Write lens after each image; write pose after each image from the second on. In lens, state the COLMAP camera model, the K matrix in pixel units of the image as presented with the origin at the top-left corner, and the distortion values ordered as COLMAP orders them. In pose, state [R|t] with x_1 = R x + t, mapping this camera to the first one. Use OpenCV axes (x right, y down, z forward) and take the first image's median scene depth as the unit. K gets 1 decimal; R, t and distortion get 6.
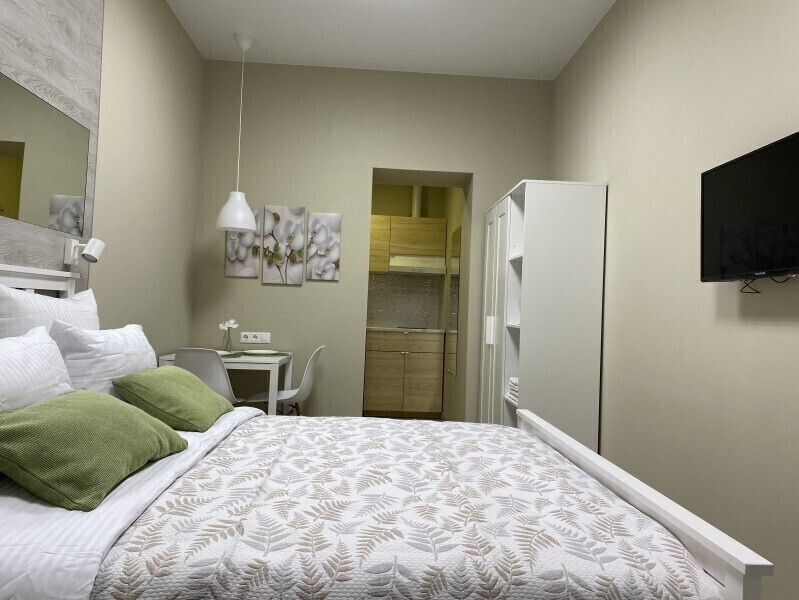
lens RADIAL K [[614.3, 0, 401.5], [0, 614.3, 302.8], [0, 0, 1]] dist [0.041546, -0.046719]
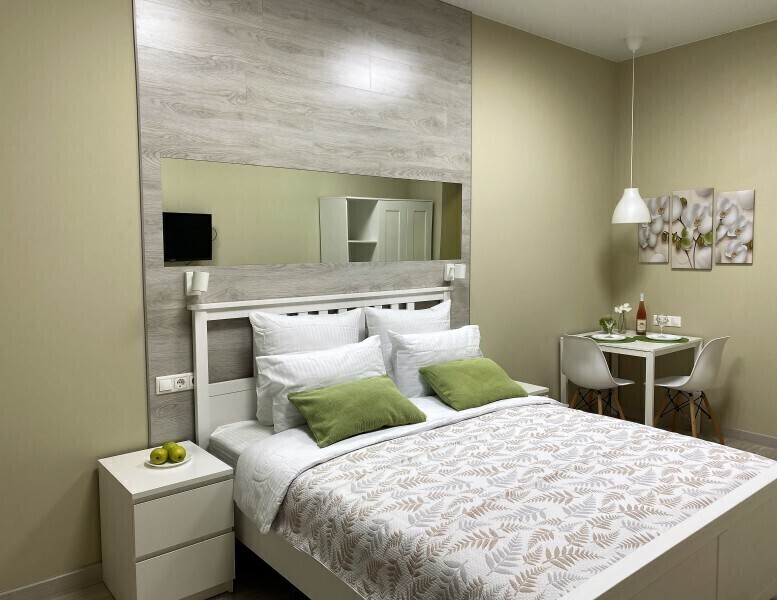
lens RADIAL K [[594.9, 0, 388.0], [0, 594.9, 296.3], [0, 0, 1]] dist [0.042617, -0.002505]
pose [[0.577267, 0.013175, -0.816449, 0.320437], [0.052825, 0.997173, 0.053441, -0.064112], [0.814845, -0.073979, 0.574939, 0.035780]]
